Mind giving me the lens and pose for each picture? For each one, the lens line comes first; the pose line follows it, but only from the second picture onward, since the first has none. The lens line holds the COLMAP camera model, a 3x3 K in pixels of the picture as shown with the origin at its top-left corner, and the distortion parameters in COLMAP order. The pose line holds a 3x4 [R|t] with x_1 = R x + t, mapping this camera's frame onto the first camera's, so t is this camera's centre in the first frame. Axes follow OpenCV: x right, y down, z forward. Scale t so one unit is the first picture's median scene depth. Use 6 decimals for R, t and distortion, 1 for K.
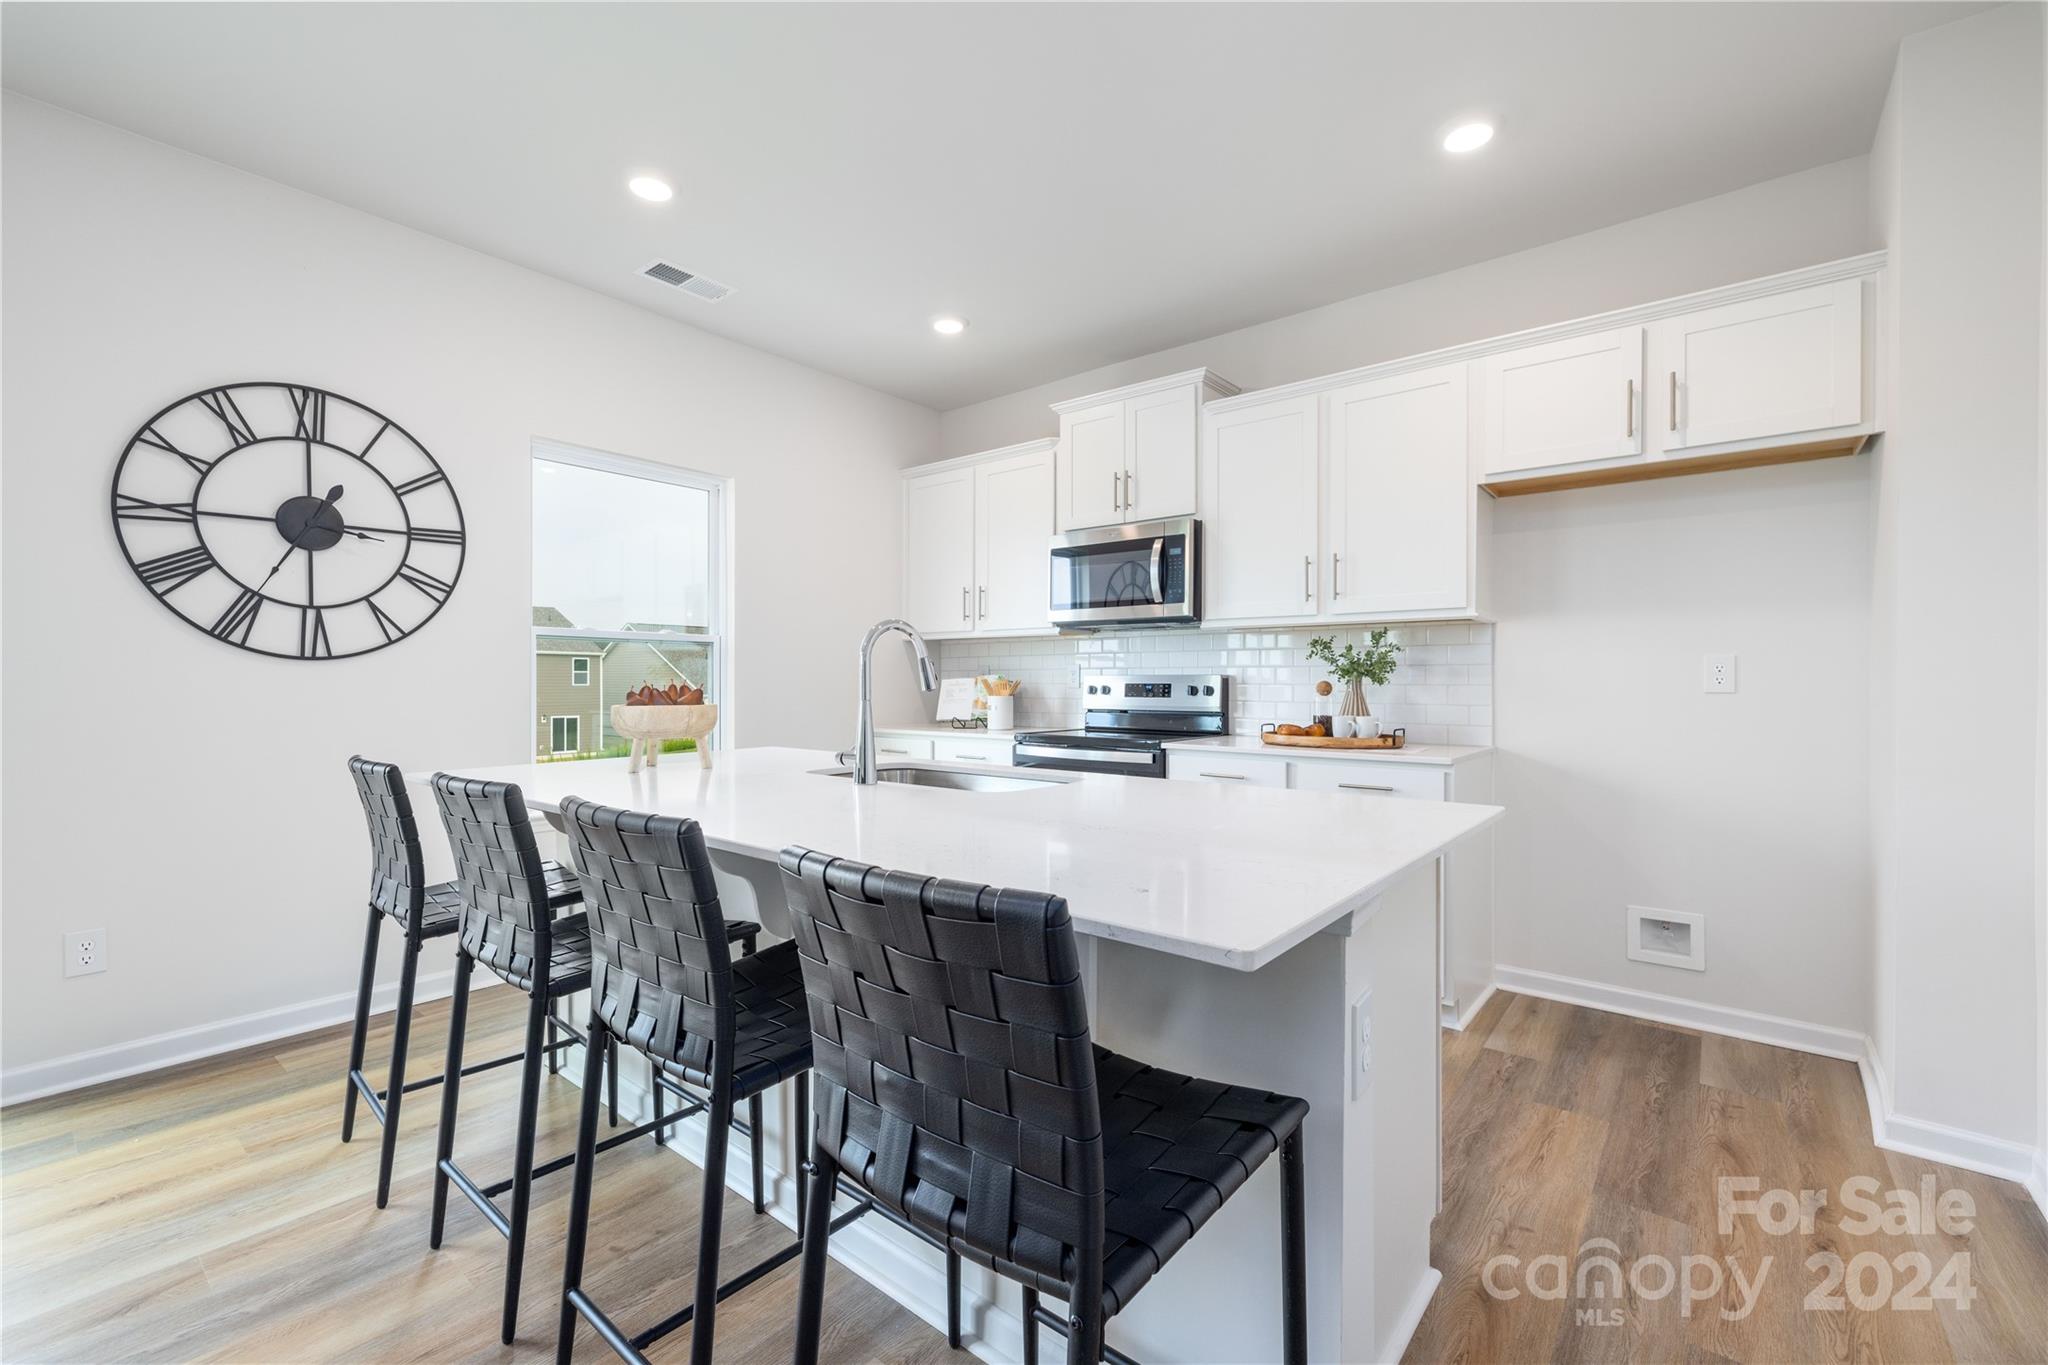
lens RADIAL K [[883.3, 0, 1024.1], [0, 883.3, 675.6], [0, 0, 1]] dist [-0.004286, -0.000328]
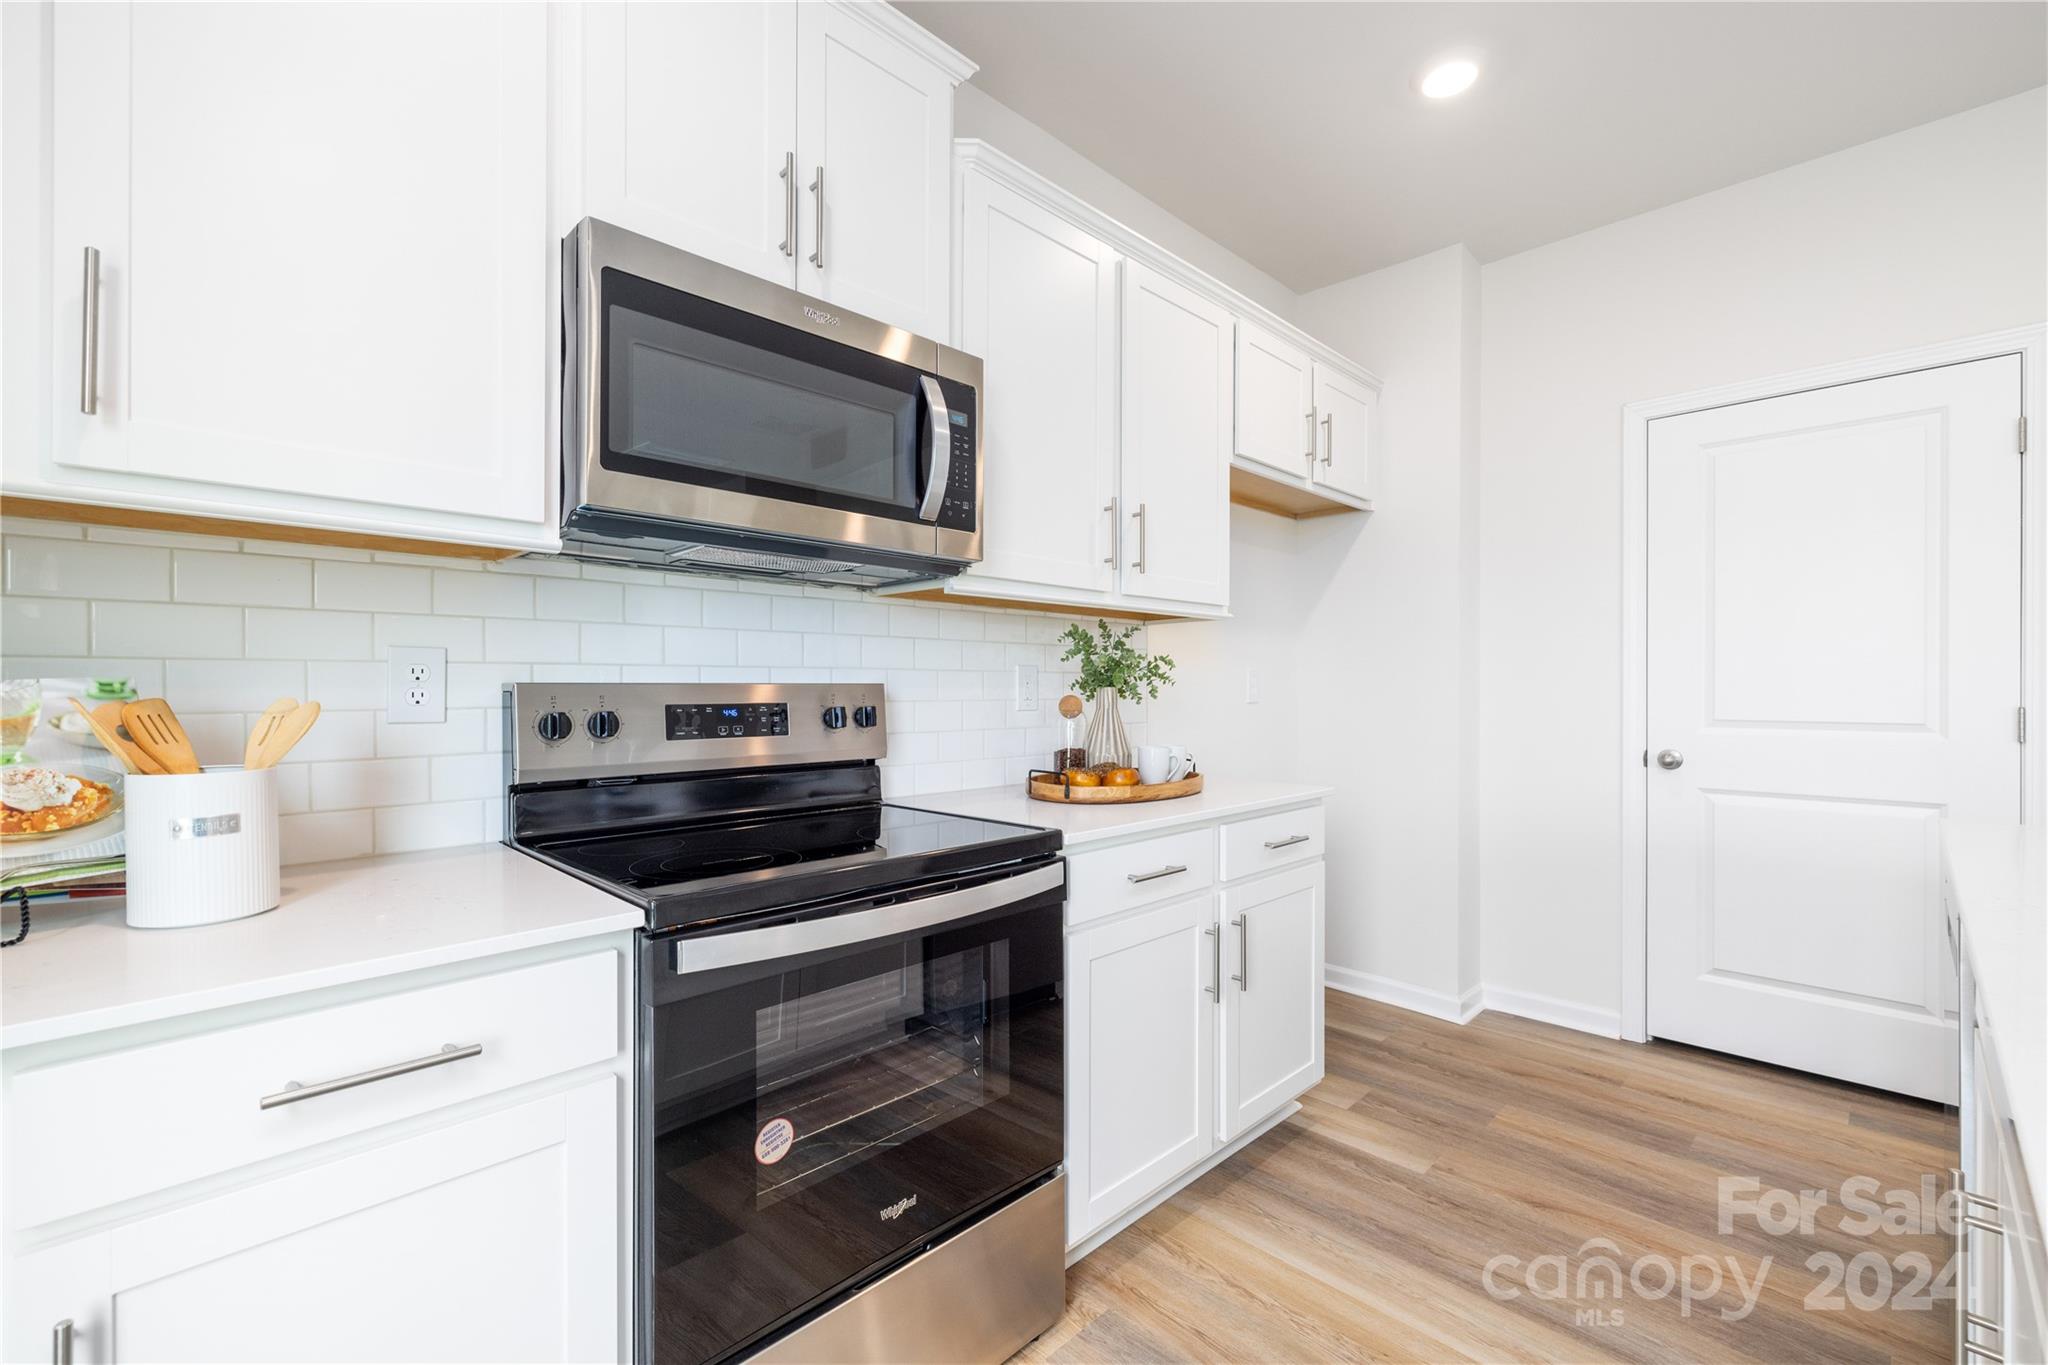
lens RADIAL K [[883.3, 0, 1025.1], [0, 883.3, 688.1], [0, 0, 1]] dist [-0.004286, -0.000328]
pose [[0.090083, 0.008102, 0.995901, -0.278807], [0.003855, 0.999957, -0.008484, 0.006004], [-0.995927, 0.004603, 0.090048, 0.905908]]
